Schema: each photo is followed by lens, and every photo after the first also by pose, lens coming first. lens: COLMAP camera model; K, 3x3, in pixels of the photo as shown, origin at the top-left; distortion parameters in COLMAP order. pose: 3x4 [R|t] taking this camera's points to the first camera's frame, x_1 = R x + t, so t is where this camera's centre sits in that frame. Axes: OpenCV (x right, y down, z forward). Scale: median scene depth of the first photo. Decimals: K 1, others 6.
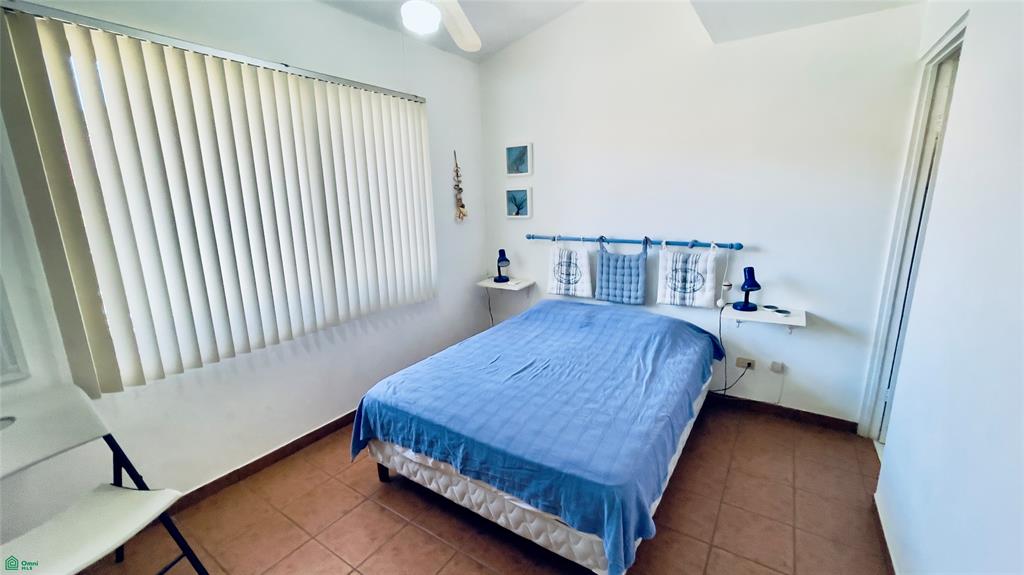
lens RADIAL K [[417.8, 0, 498.1], [0, 417.8, 286.3], [0, 0, 1]] dist [0.016136, 0.000255]
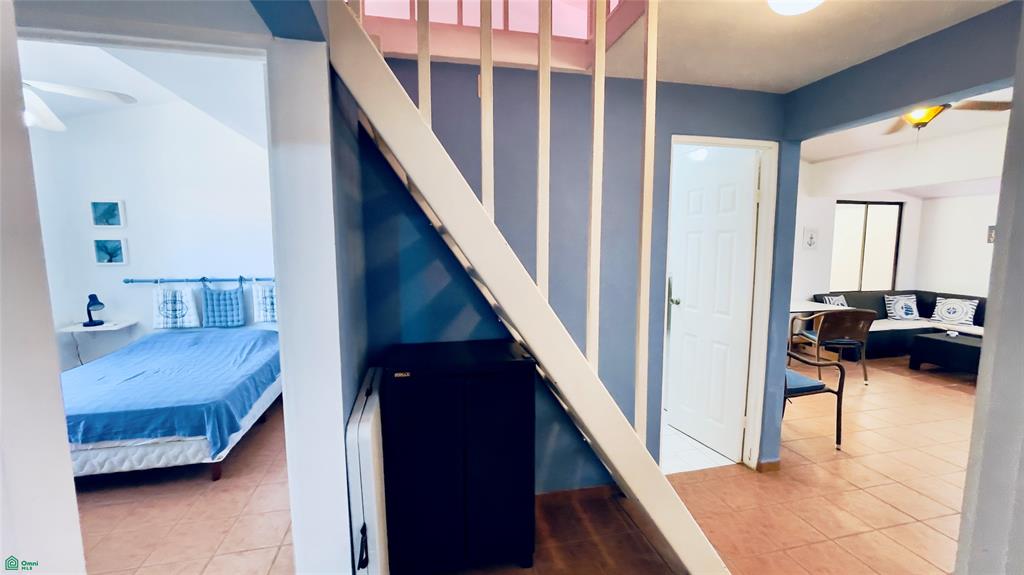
lens RADIAL K [[414.2, 0, 514.7], [0, 414.2, 288.3], [0, 0, 1]] dist [0.000183, 0.000668]
pose [[0.662772, -0.052396, 0.746986, -0.076465], [0.136850, 0.989224, -0.052034, 0.113336], [-0.736210, 0.136712, 0.662800, -0.564237]]
